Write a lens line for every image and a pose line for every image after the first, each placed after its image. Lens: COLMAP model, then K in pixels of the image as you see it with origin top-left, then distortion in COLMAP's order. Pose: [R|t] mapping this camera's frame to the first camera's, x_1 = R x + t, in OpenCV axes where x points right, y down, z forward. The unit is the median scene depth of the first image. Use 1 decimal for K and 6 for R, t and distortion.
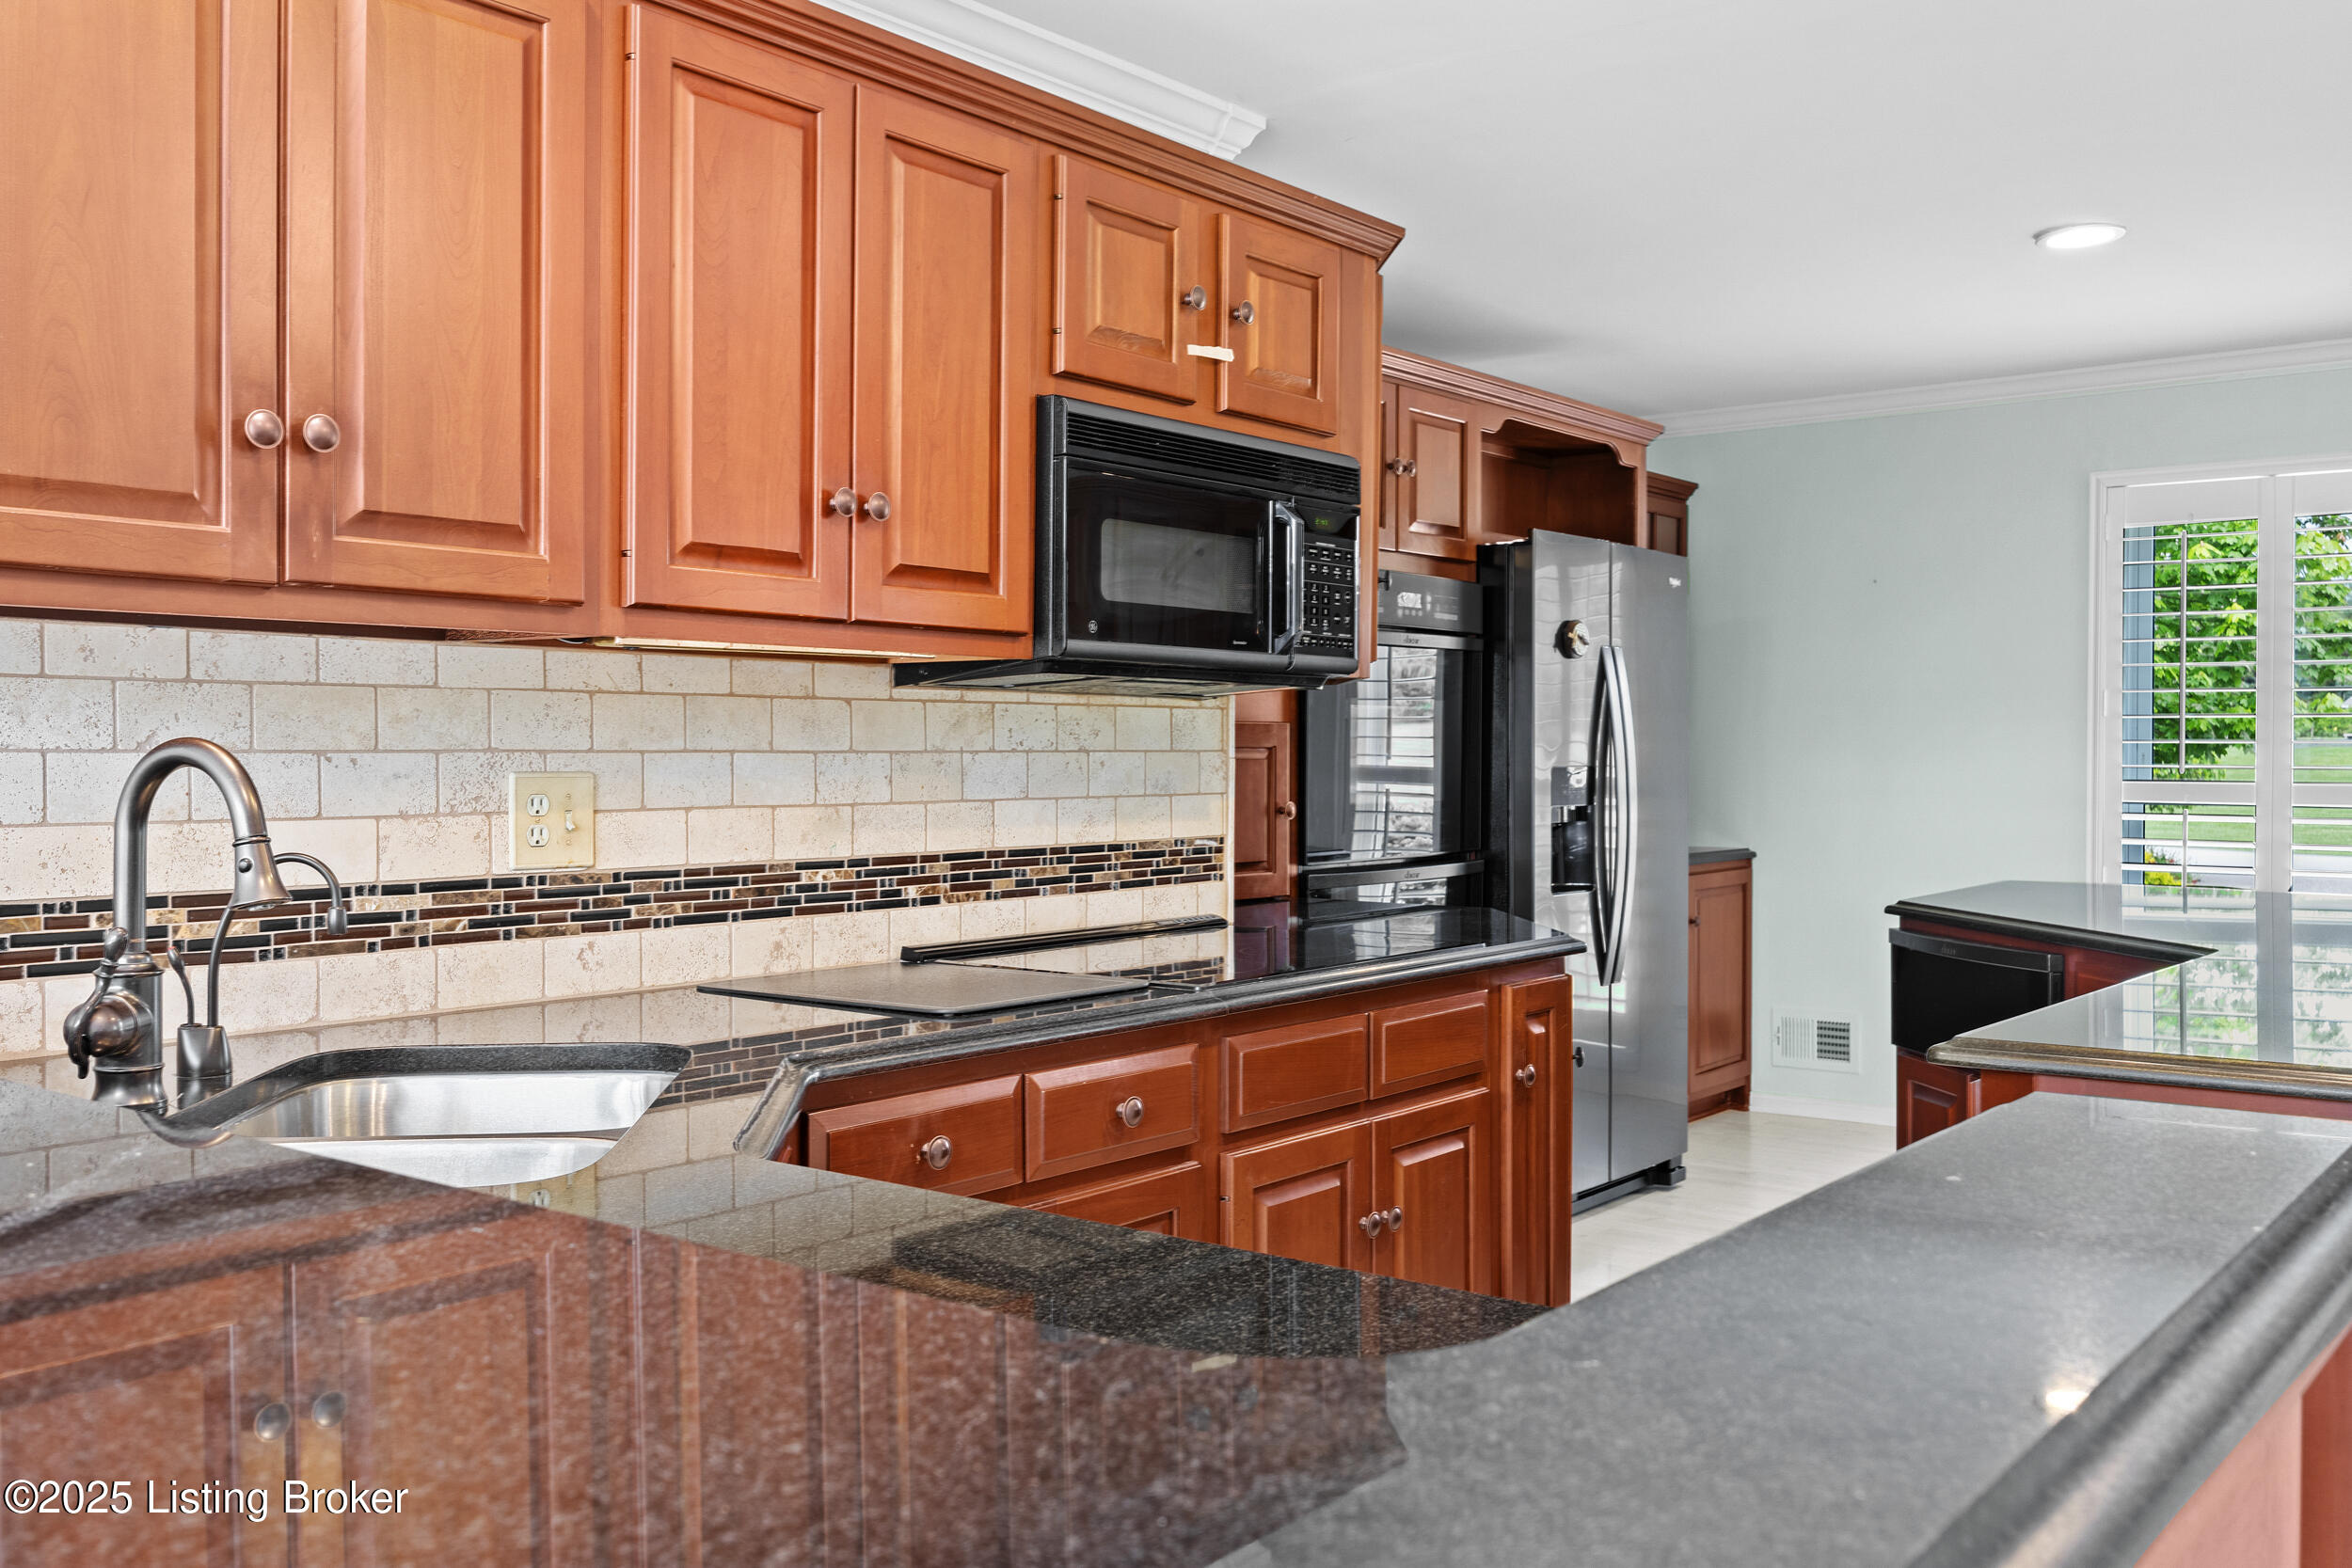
lens RADIAL K [[2028.8, 0, 1194.2], [0, 2028.8, 786.0], [0, 0, 1]] dist [0.000359, -0.010242]
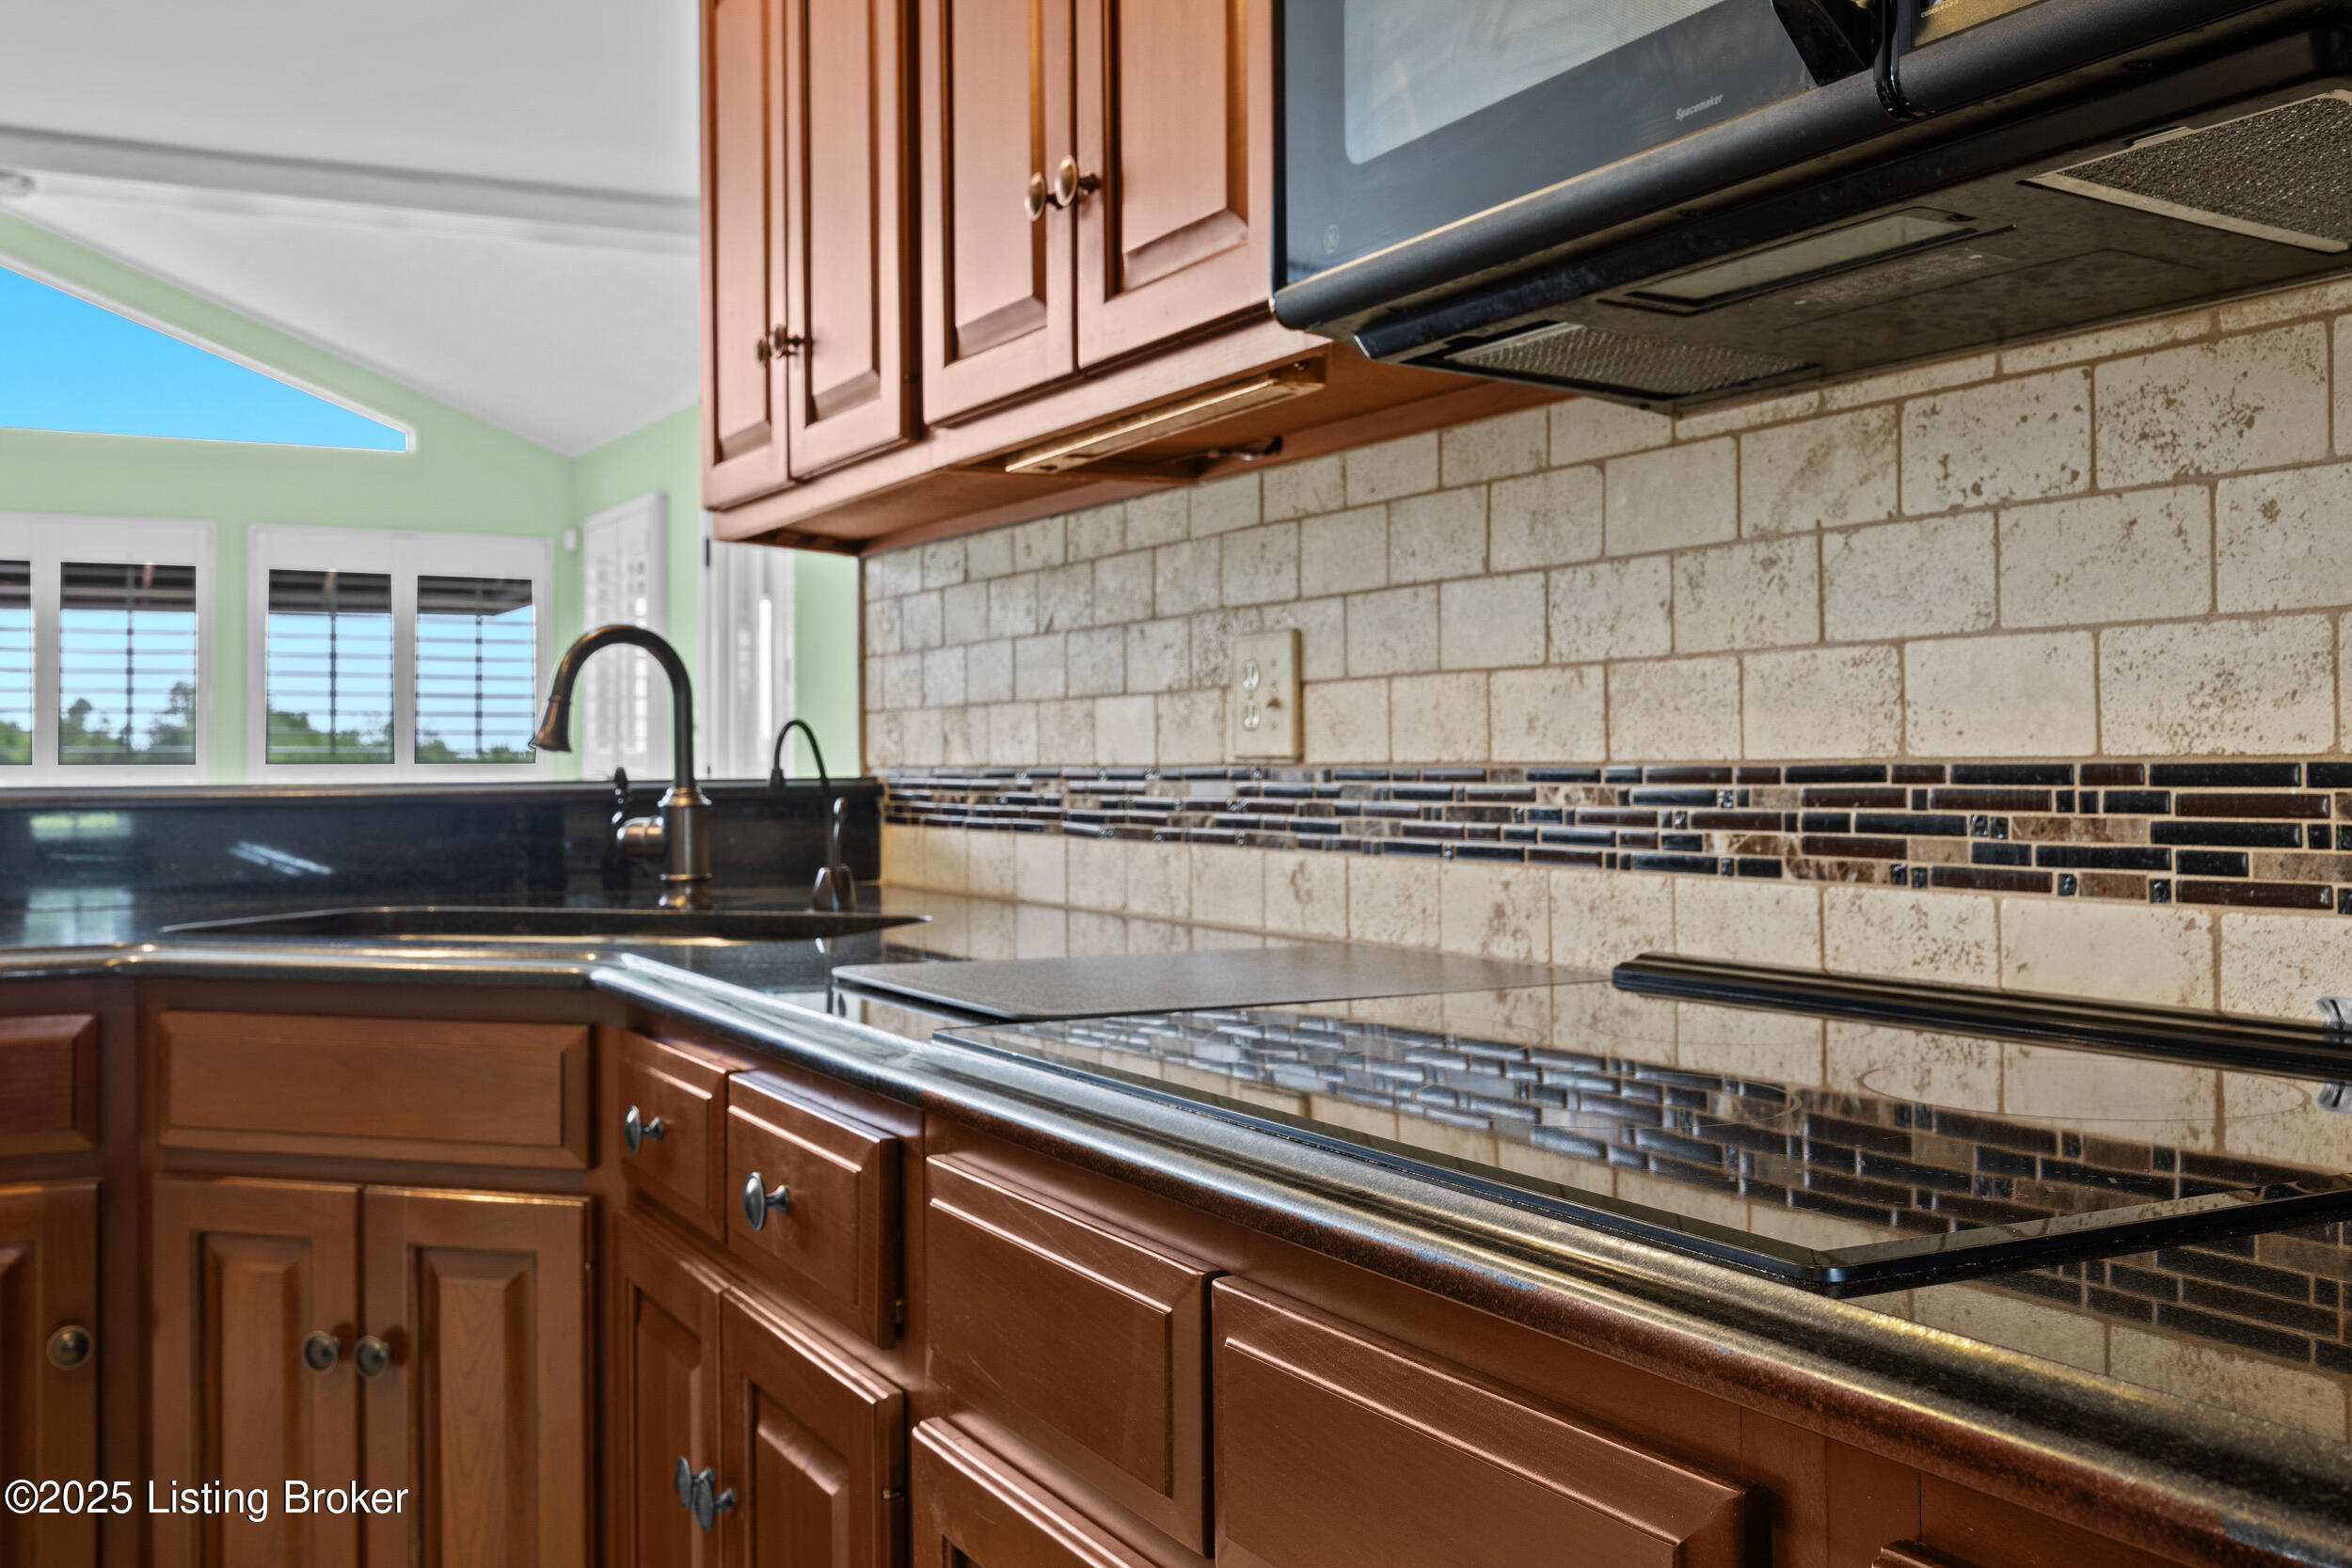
lens RADIAL K [[2240.0, 0, 1168.7], [0, 2240.0, 777.4], [0, 0, 1]] dist [-0.001384, 0.000000]
pose [[-0.407596, 0.008402, -0.913124, 0.395497], [-0.007407, 0.999894, 0.012507, 0.031935], [0.913132, 0.011861, -0.407490, 1.119487]]
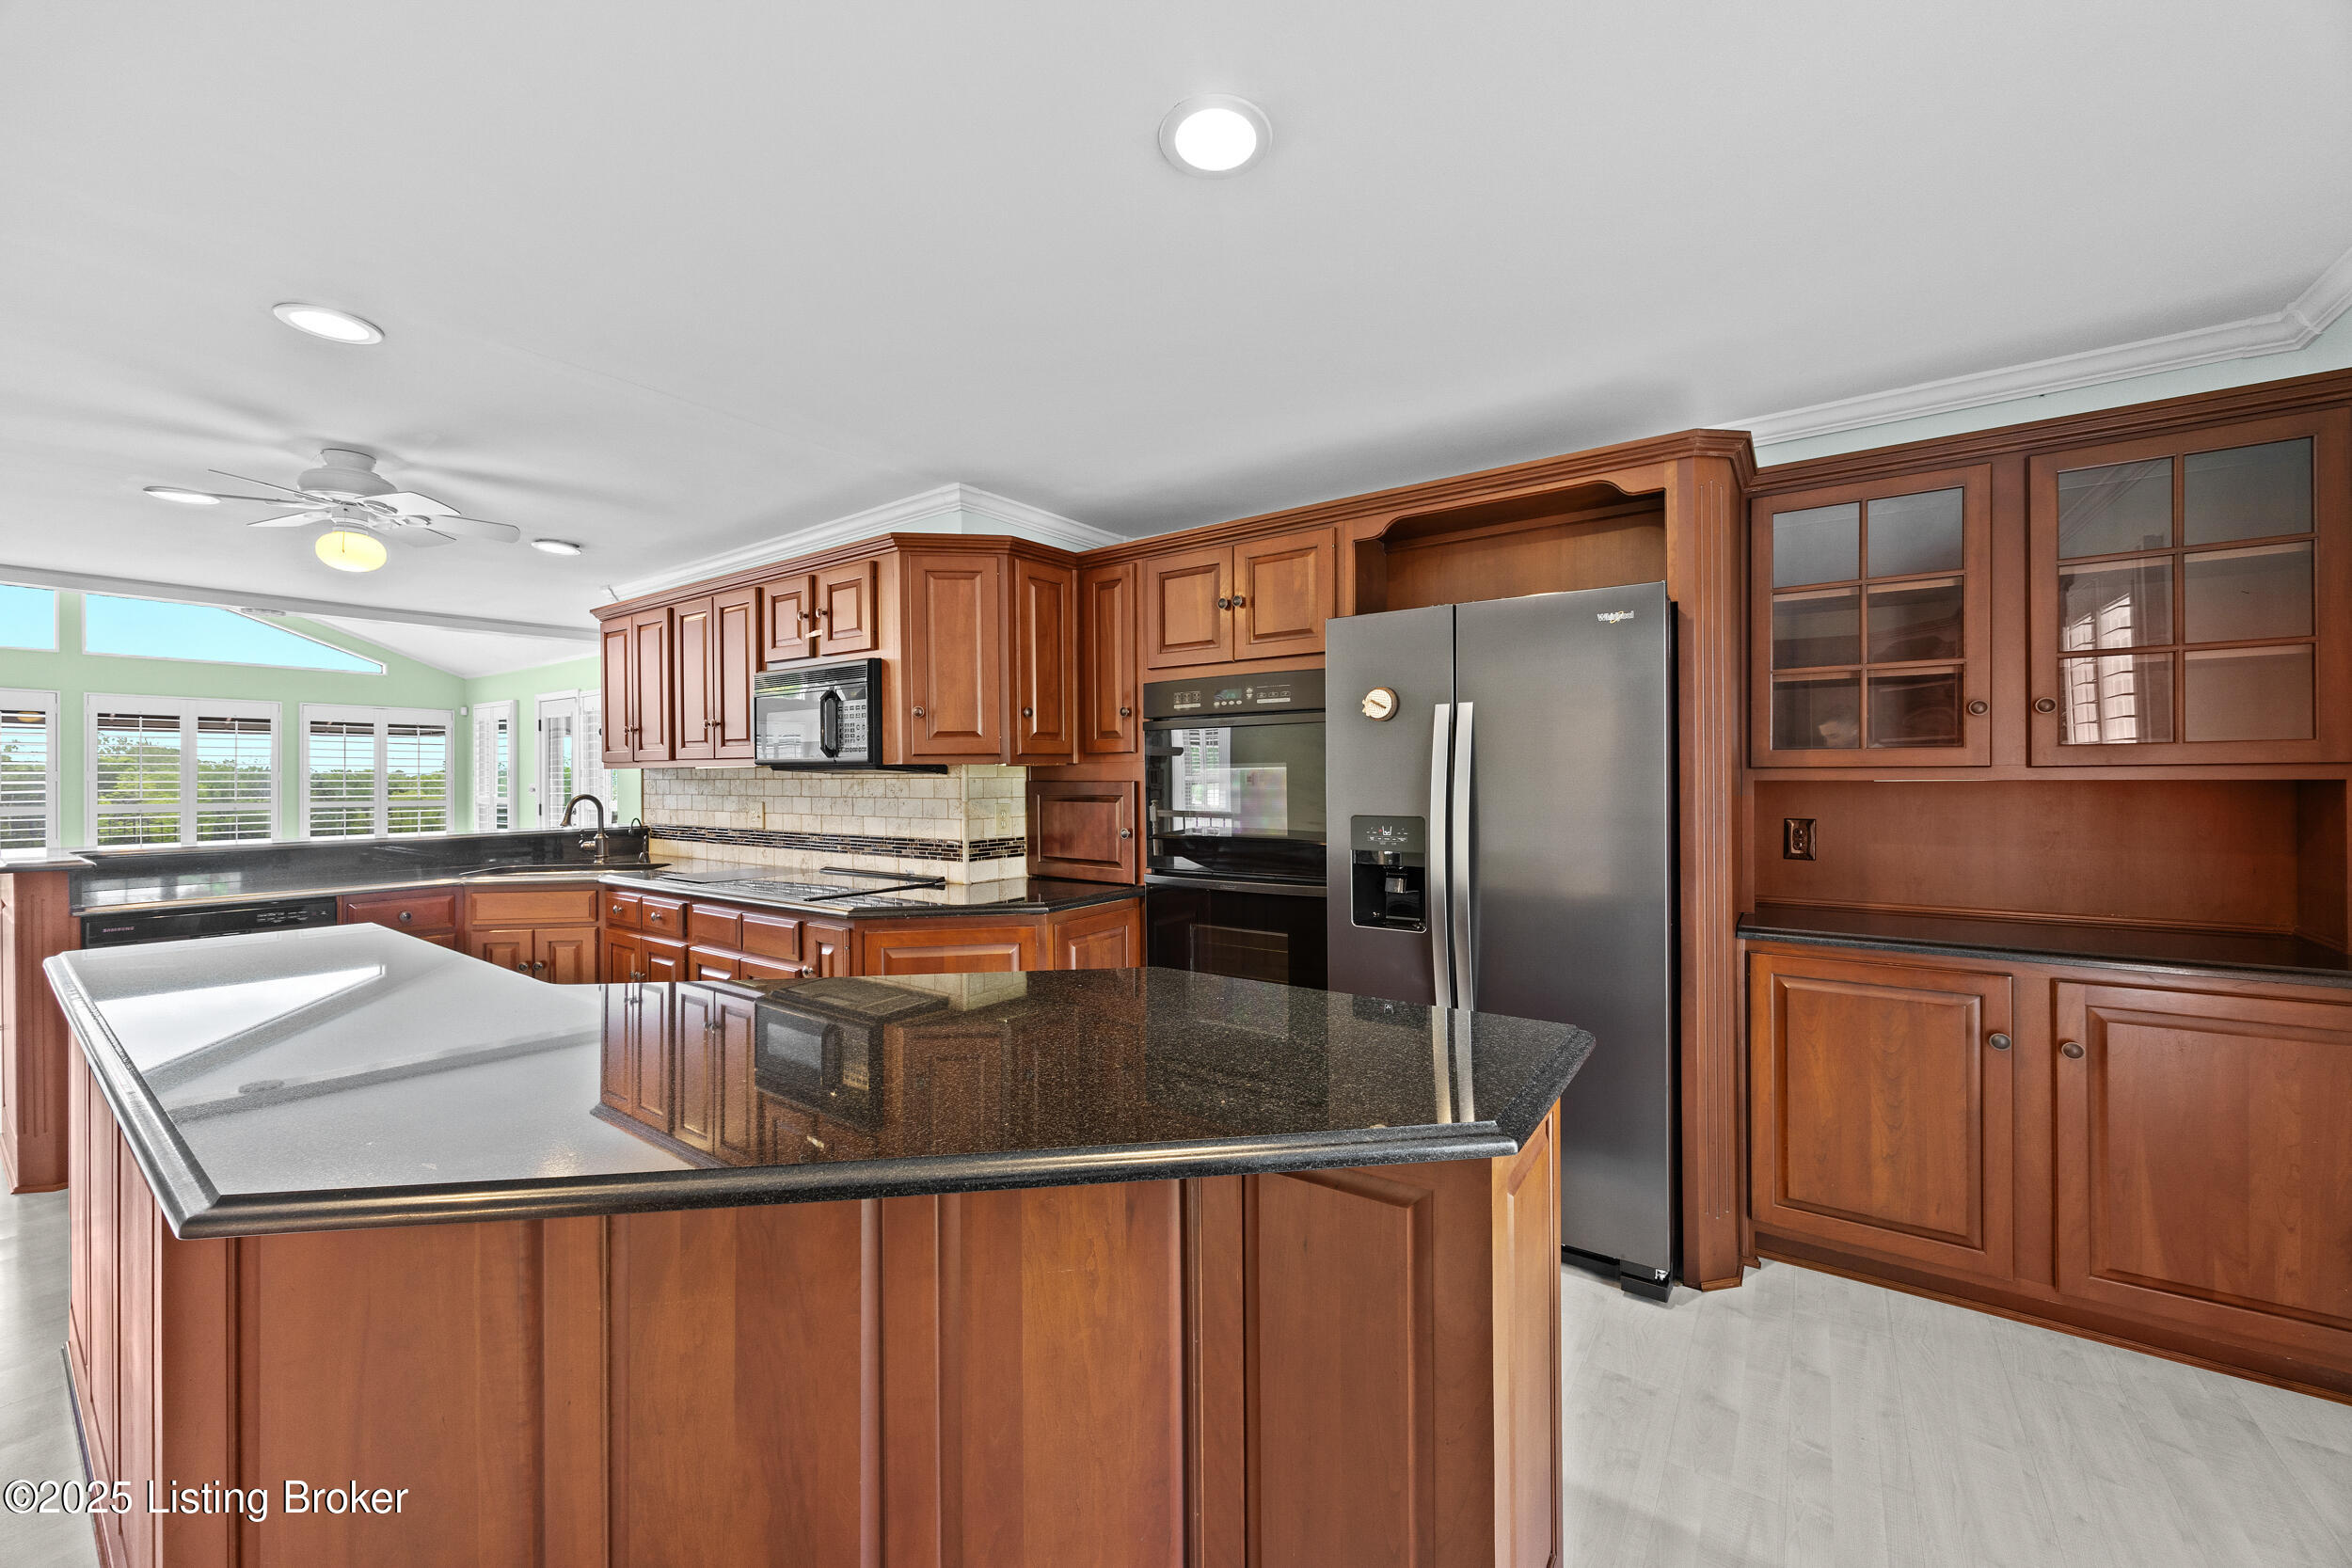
lens RADIAL K [[893.5, 0, 1173.5], [0, 893.5, 777.5], [0, 0, 1]] dist [-0.000895, -0.000231]
pose [[0.044921, 0.000548, -0.998990, 1.132512], [-0.011142, 0.999938, 0.000048, -0.050482], [0.998928, 0.011129, 0.044924, 1.435035]]
